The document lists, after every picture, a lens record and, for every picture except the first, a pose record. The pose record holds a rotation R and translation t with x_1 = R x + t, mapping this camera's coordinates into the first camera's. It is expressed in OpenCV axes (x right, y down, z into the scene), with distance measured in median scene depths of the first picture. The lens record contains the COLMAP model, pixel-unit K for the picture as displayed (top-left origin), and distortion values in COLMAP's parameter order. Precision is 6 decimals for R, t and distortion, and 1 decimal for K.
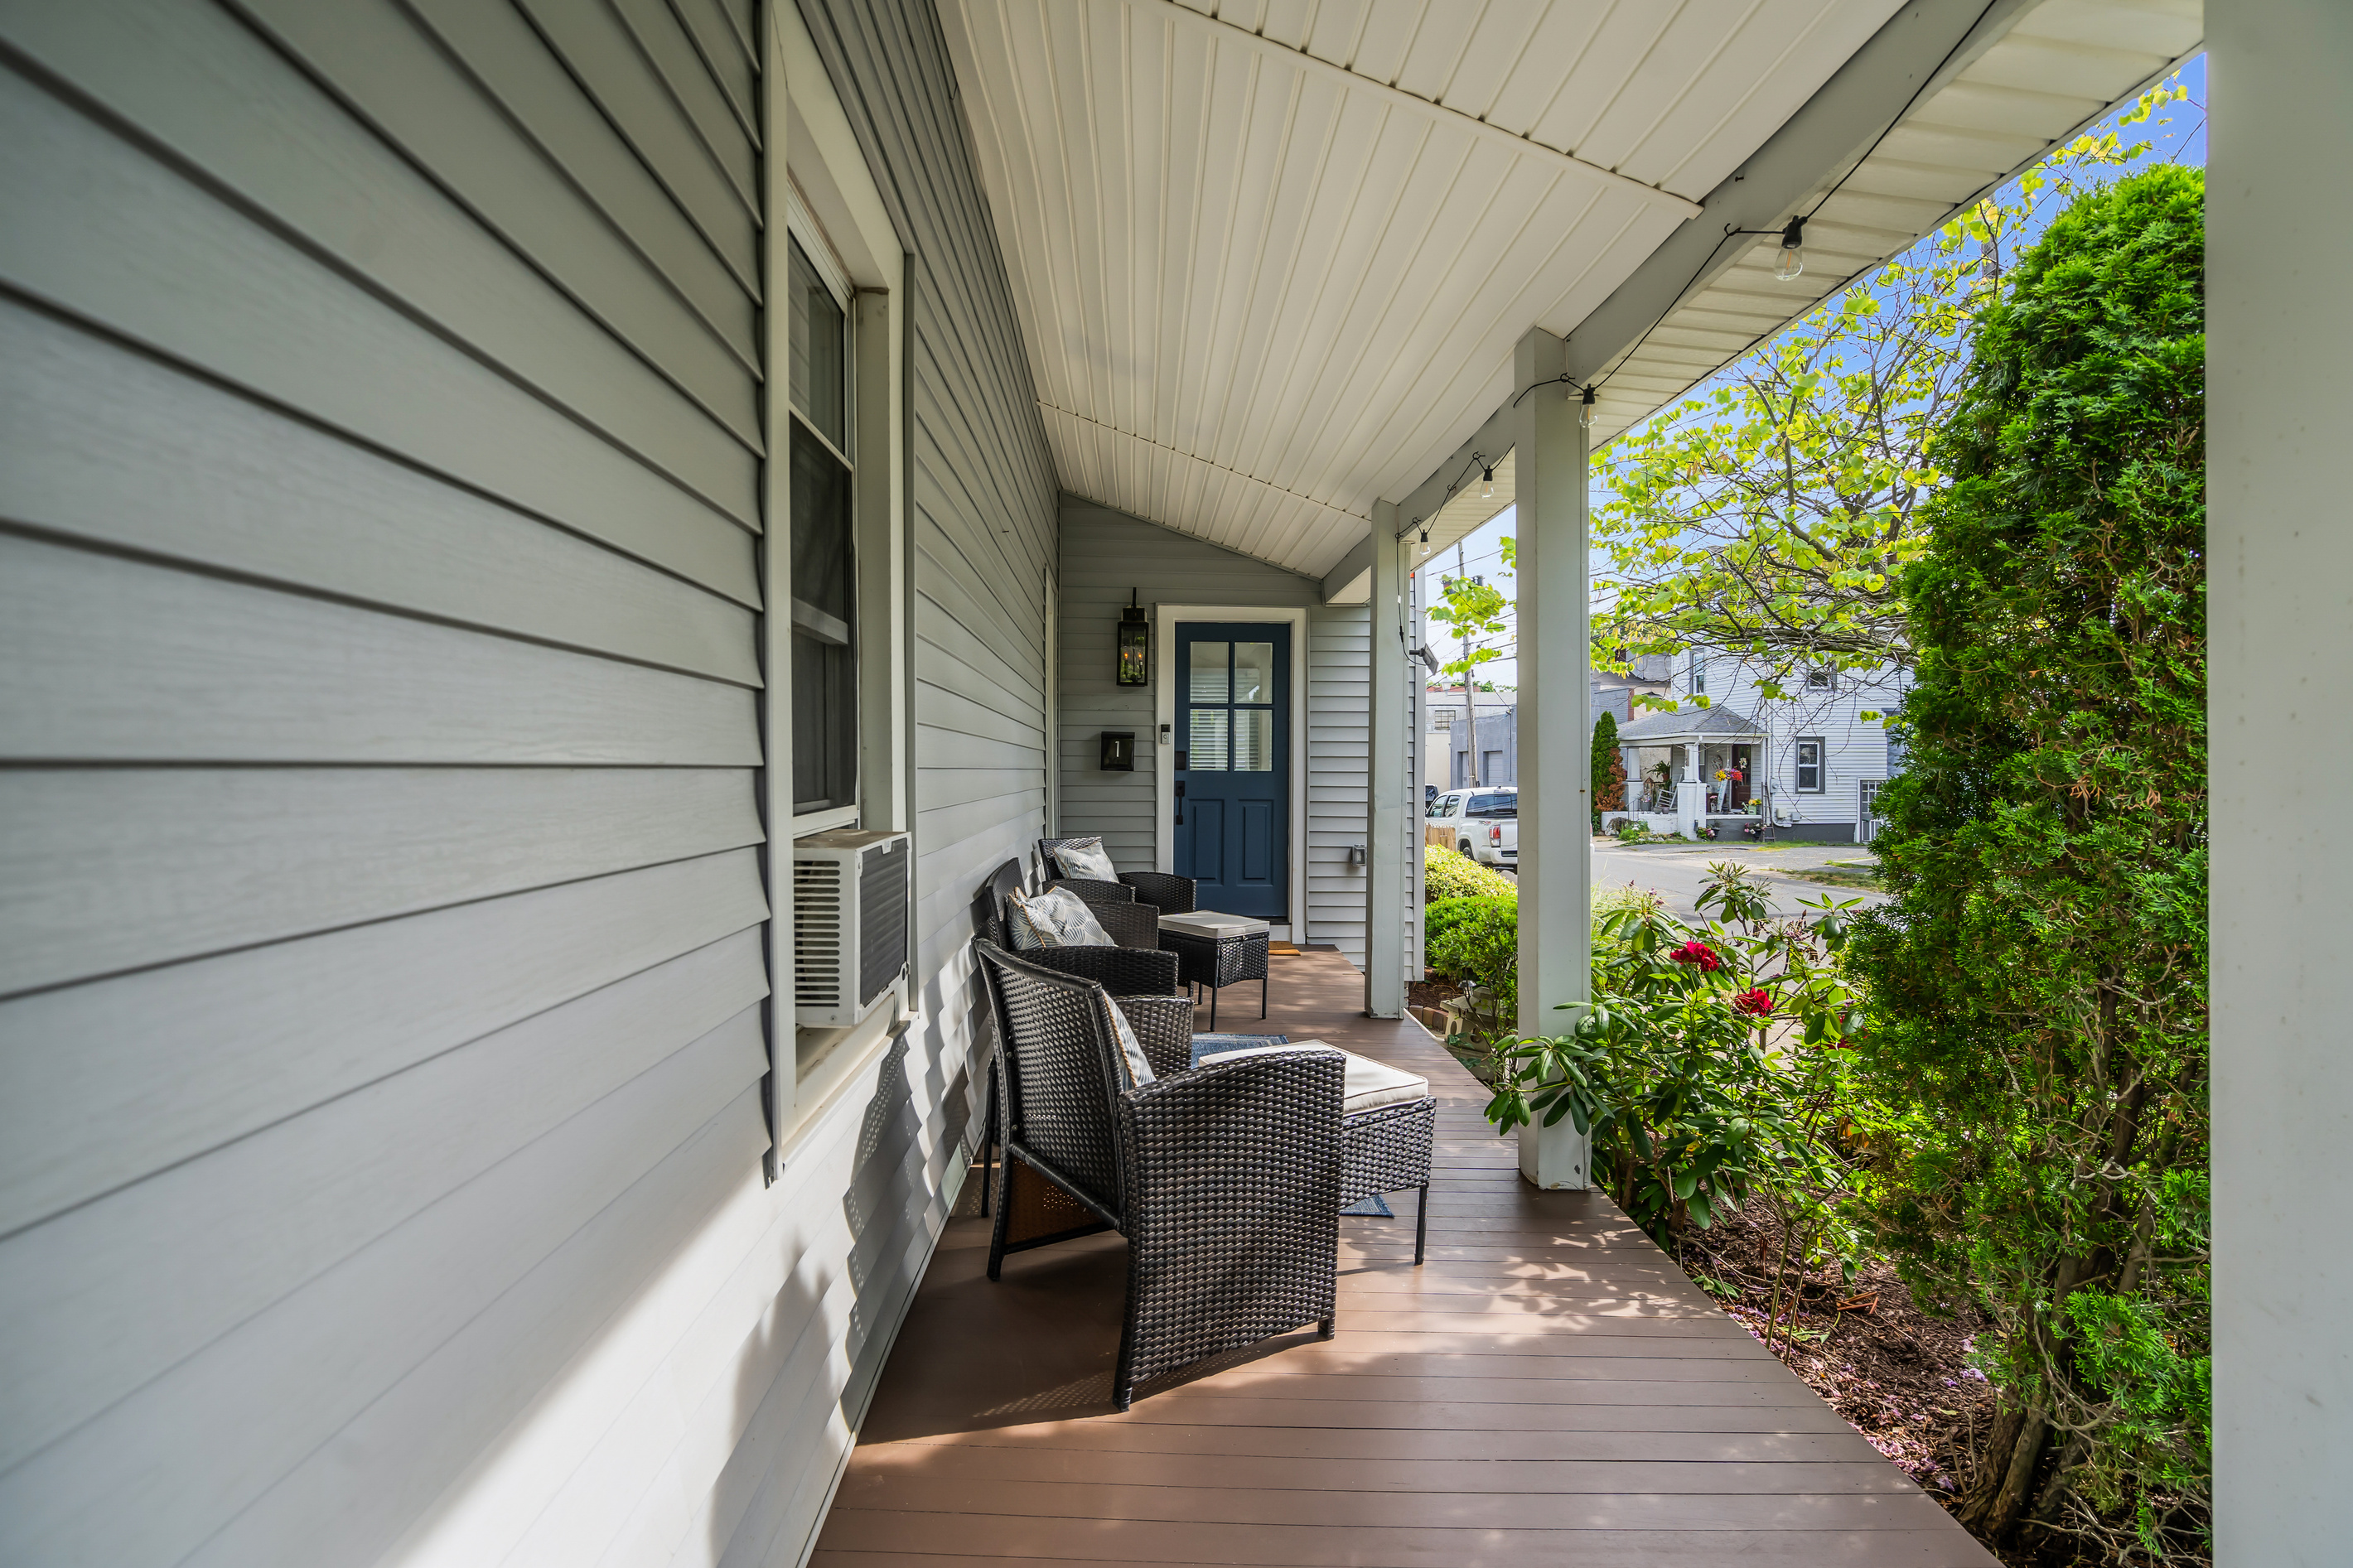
lens RADIAL K [[1086.1, 0, 1185.6], [0, 1086.1, 783.7], [0, 0, 1]] dist [-0.000372, 0.000027]
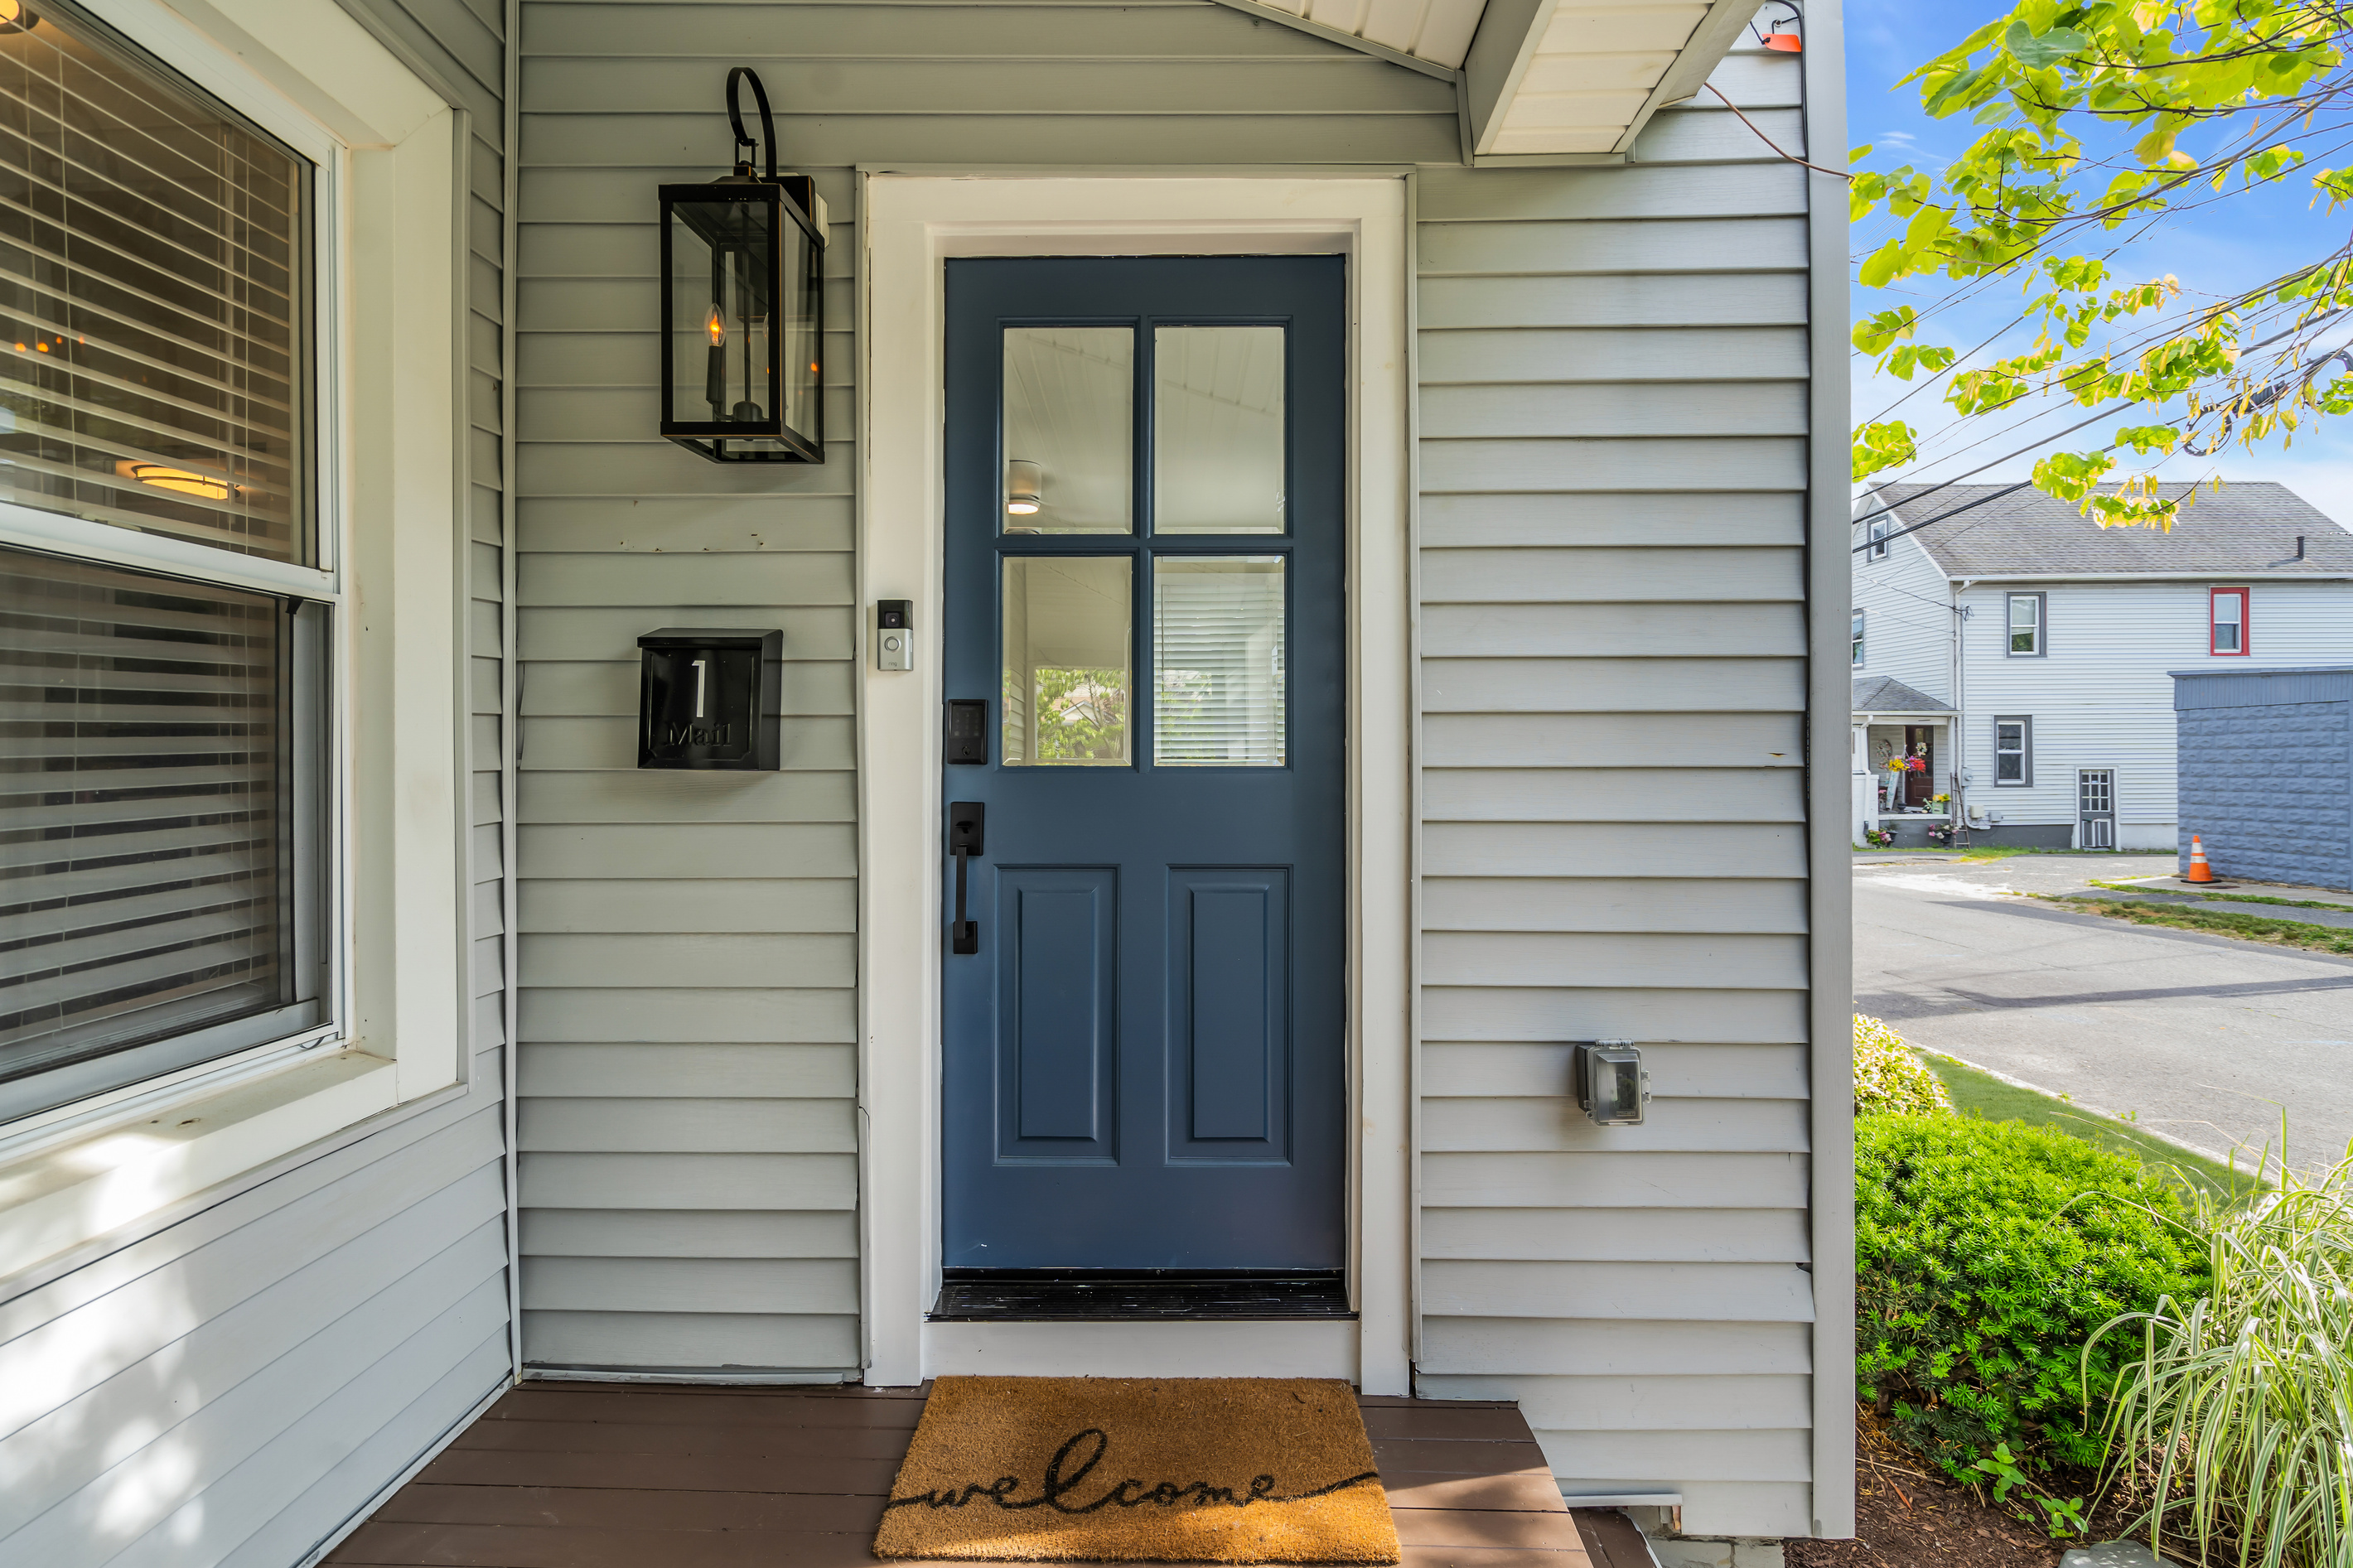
lens RADIAL K [[1086.1, 0, 1169.7], [0, 1086.1, 774.1], [0, 0, 1]] dist [-0.000372, 0.000027]
pose [[0.997646, -0.005589, -0.068348, 0.068044], [0.005468, 0.999983, -0.001945, -0.009045], [0.068358, 0.001567, 0.997660, 0.703322]]
